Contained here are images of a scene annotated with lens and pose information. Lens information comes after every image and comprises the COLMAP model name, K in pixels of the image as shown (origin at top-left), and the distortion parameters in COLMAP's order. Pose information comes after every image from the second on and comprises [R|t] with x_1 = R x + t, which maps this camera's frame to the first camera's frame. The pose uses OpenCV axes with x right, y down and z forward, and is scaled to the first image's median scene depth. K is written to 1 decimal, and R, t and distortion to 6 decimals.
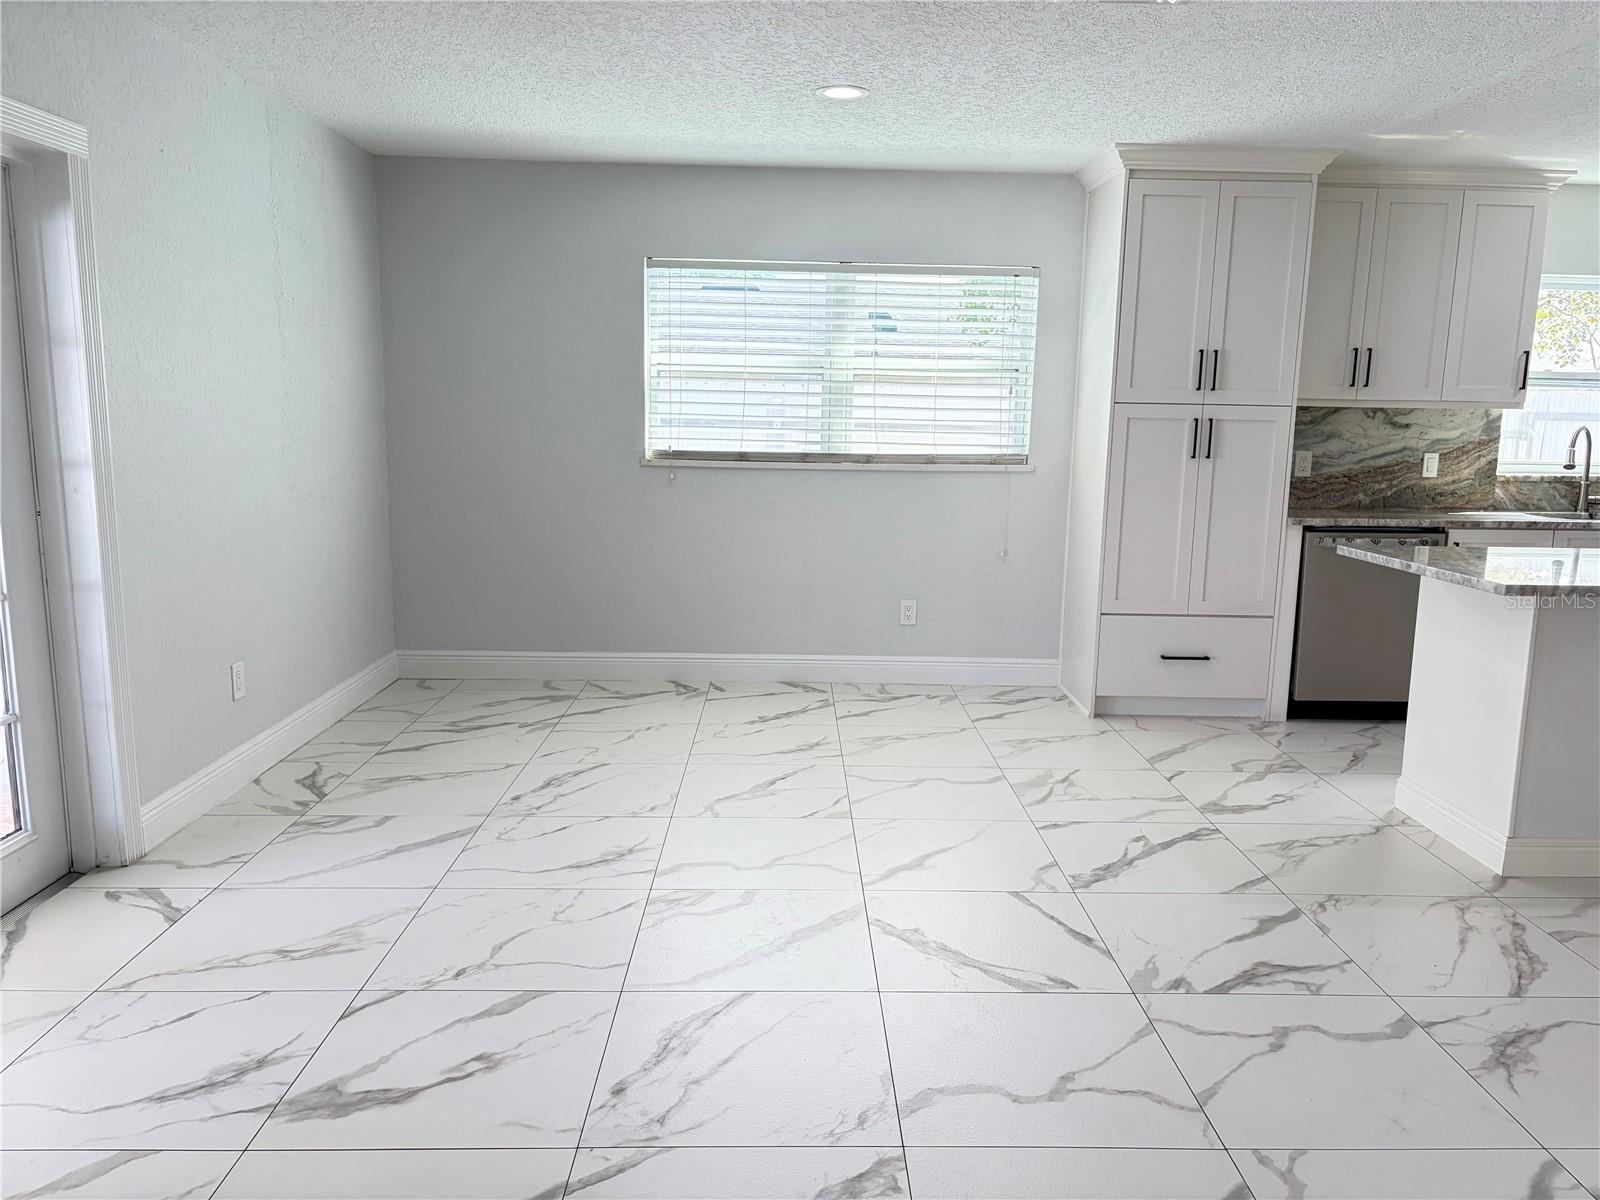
lens RADIAL K [[1207.8, 0, 812.8], [0, 1207.8, 603.2], [0, 0, 1]] dist [0.073245, -0.081193]
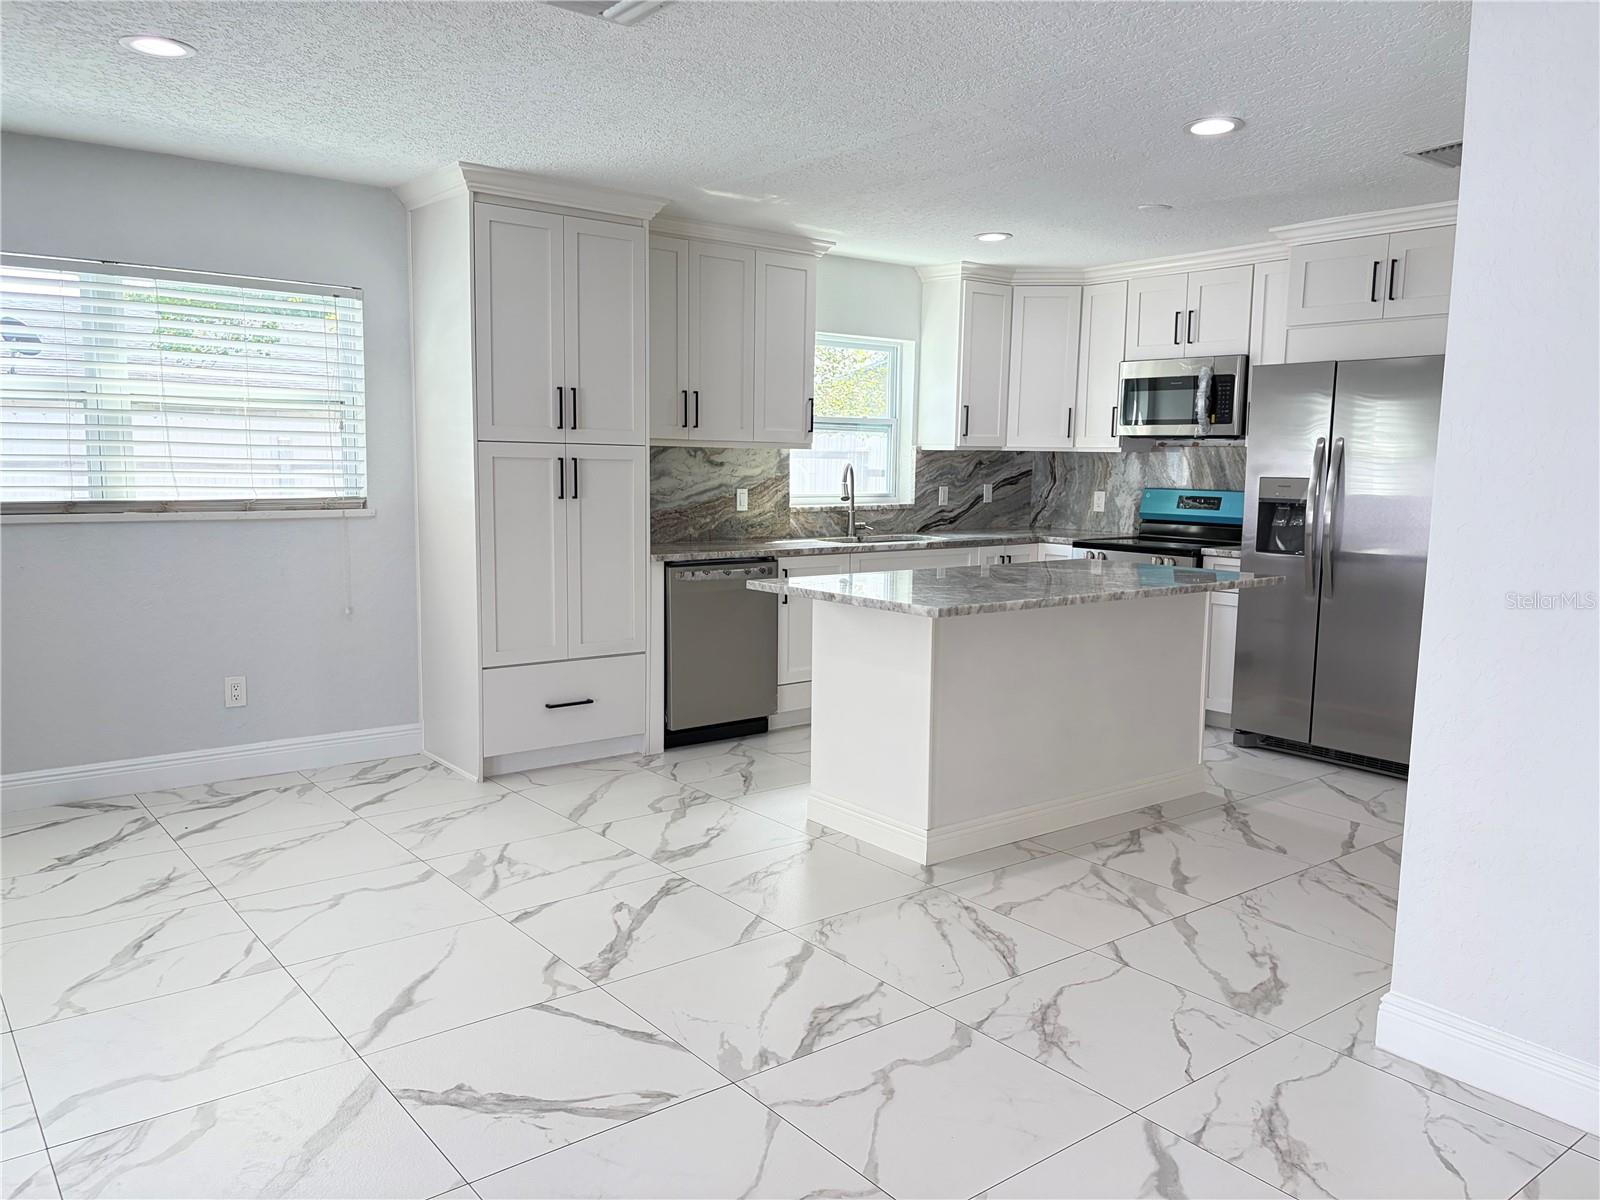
lens RADIAL K [[1207.8, 0, 799.1], [0, 1207.8, 610.8], [0, 0, 1]] dist [0.073245, -0.081193]
pose [[0.799204, -0.082887, 0.595318, -0.118404], [0.095314, 0.995391, 0.010632, -0.022369], [-0.593455, 0.048245, 0.803420, 0.115430]]
